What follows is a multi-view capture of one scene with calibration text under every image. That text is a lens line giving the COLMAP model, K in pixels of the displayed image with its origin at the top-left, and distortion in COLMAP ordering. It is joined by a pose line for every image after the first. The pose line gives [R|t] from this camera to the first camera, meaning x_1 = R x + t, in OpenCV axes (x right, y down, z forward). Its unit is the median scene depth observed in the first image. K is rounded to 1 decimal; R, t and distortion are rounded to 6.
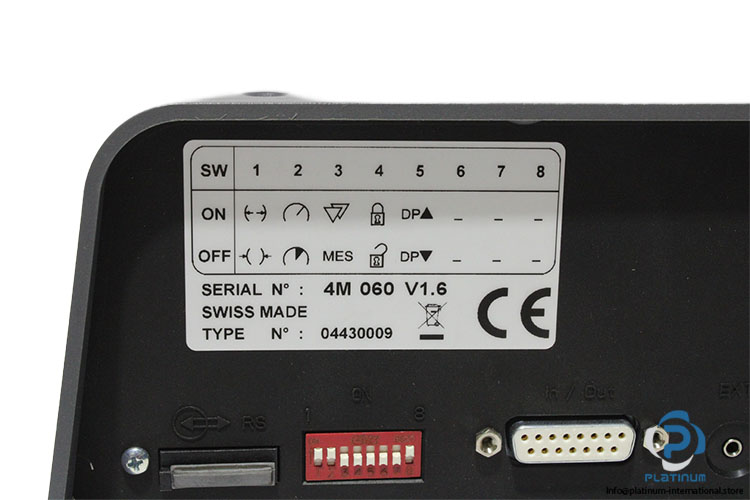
lens RADIAL K [[1415.9, 0, 375.0], [0, 1415.9, 250.0], [0, 0, 1]] dist [0.016885, 0.073288]
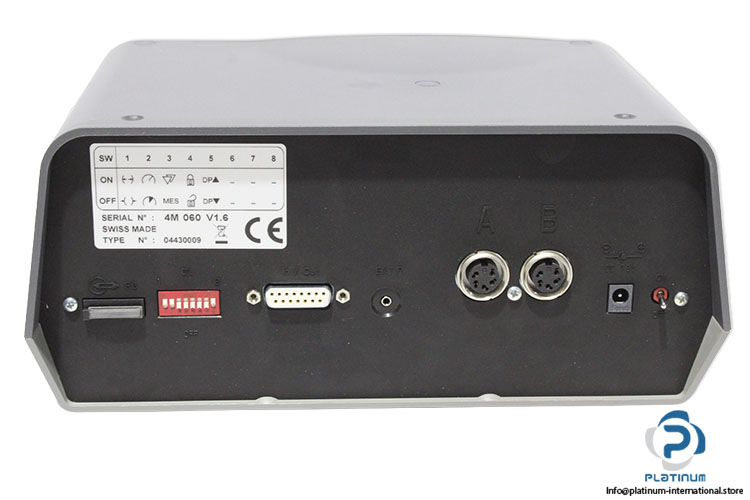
lens RADIAL K [[1530.8, 0, 375.0], [0, 1530.8, 250.0], [0, 0, 1]] dist [-0.001987, -0.045269]
pose [[0.999656, 0.006492, -0.025398, 0.305526], [-0.004371, 0.996566, 0.082686, -0.102880], [0.025847, -0.082547, 0.996252, -1.090302]]
